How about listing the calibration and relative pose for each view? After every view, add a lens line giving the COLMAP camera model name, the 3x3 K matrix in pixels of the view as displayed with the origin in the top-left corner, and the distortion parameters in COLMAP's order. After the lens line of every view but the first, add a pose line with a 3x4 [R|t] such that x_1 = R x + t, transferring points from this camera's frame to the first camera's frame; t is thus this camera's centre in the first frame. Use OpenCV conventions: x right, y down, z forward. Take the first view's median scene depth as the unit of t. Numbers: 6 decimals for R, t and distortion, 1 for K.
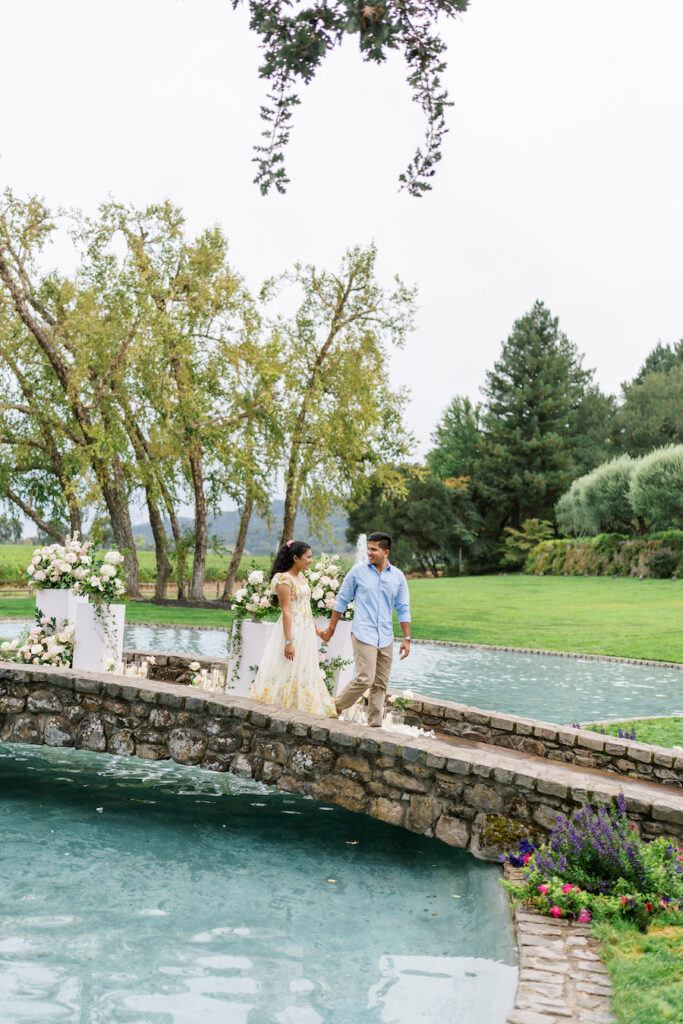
lens RADIAL K [[986.6, 0, 335.2], [0, 986.6, 505.7], [0, 0, 1]] dist [-0.015220, 0.000000]
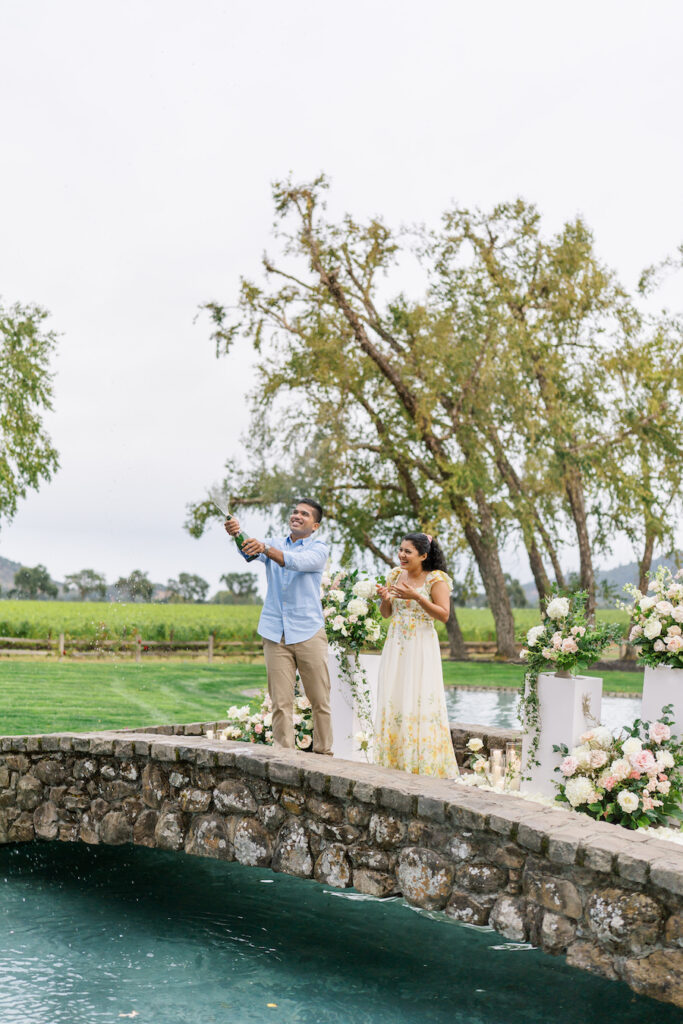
lens RADIAL K [[1099.1, 0, 325.5], [0, 1099.1, 444.6], [0, 0, 1]] dist [-0.005036, 0.000000]
pose [[0.923956, -0.093092, -0.370996, 0.013662], [0.054666, 0.992113, -0.112801, 0.008897], [0.378571, 0.083942, 0.921758, 0.058305]]
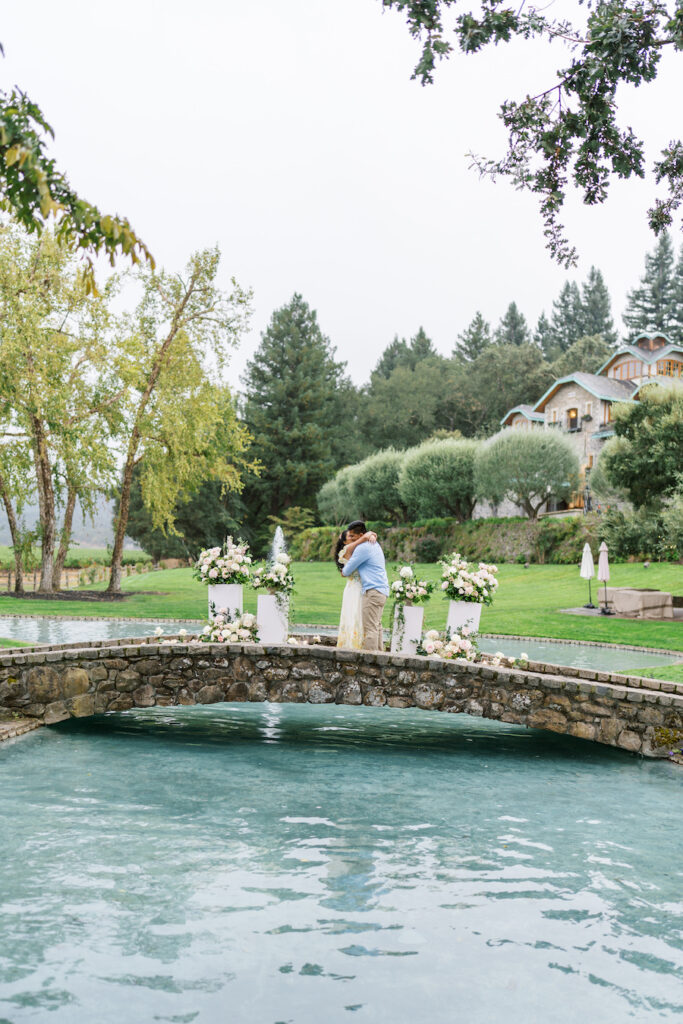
lens RADIAL K [[986.6, 0, 343.4], [0, 986.6, 522.3], [0, 0, 1]] dist [-0.015220, 0.000000]
pose [[0.964735, -0.004582, 0.263183, -0.115527], [-0.003334, 0.999556, 0.029624, -0.007028], [-0.263202, -0.029457, 0.964291, -0.052492]]
